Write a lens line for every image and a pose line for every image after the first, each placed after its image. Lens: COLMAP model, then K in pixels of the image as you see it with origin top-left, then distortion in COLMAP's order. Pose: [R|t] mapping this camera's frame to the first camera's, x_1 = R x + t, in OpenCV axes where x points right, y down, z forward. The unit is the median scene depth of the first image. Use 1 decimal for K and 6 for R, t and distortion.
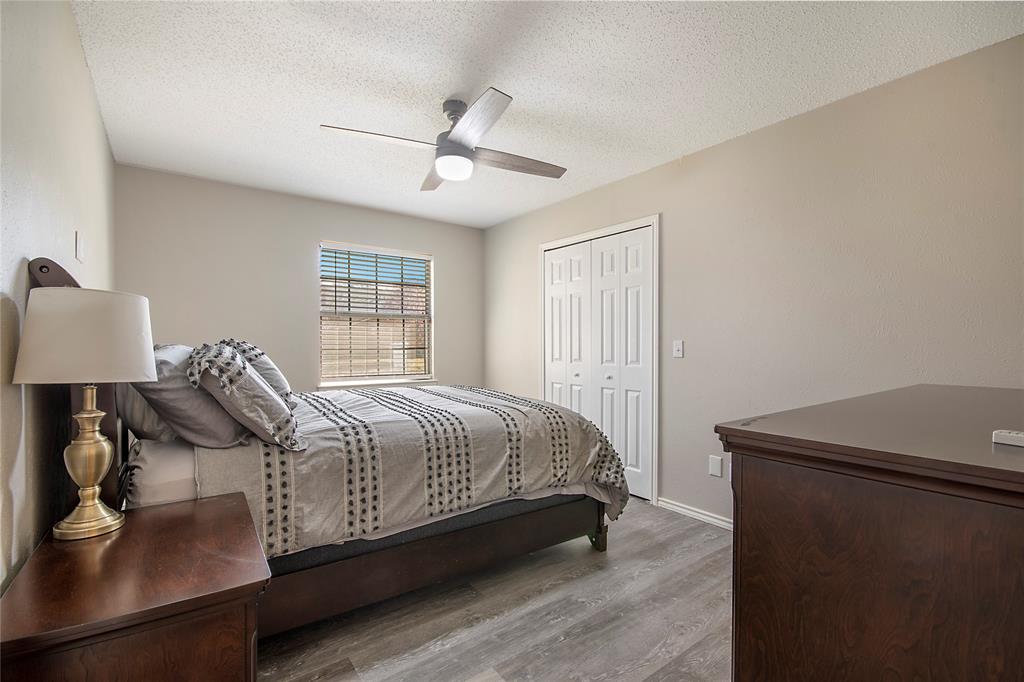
lens RADIAL K [[457.8, 0, 506.5], [0, 457.8, 343.6], [0, 0, 1]] dist [0.006281, -0.004509]
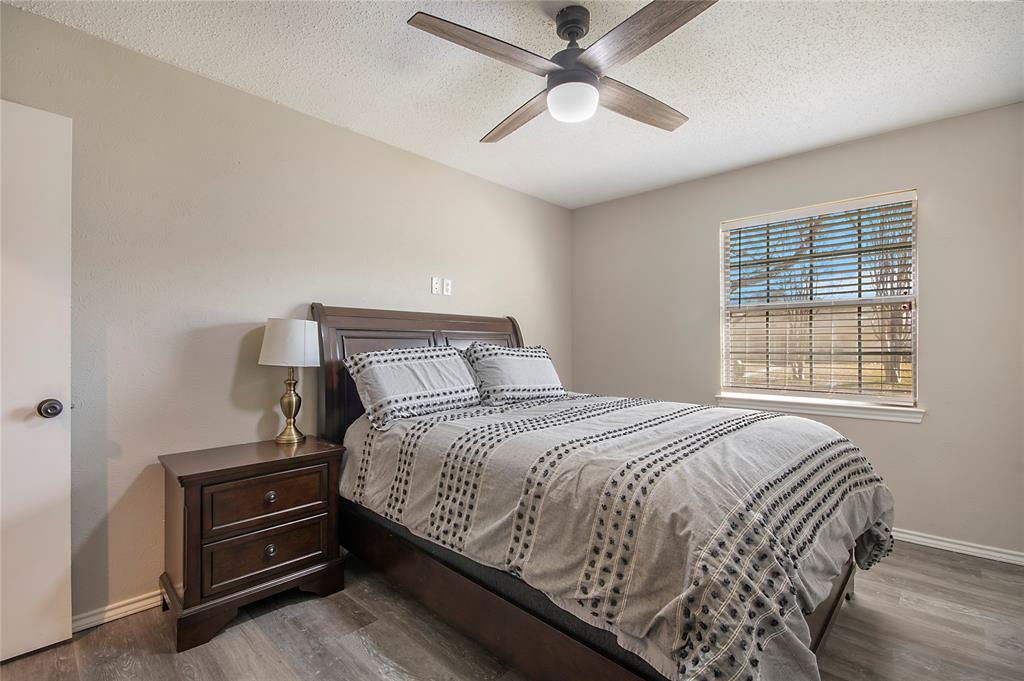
lens RADIAL K [[457.8, 0, 508.4], [0, 457.8, 345.0], [0, 0, 1]] dist [0.006281, -0.004509]
pose [[0.185983, -0.004722, -0.982542, 0.646155], [0.002162, 0.999988, -0.004397, 0.004006], [0.982551, -0.001306, 0.185991, 0.849408]]
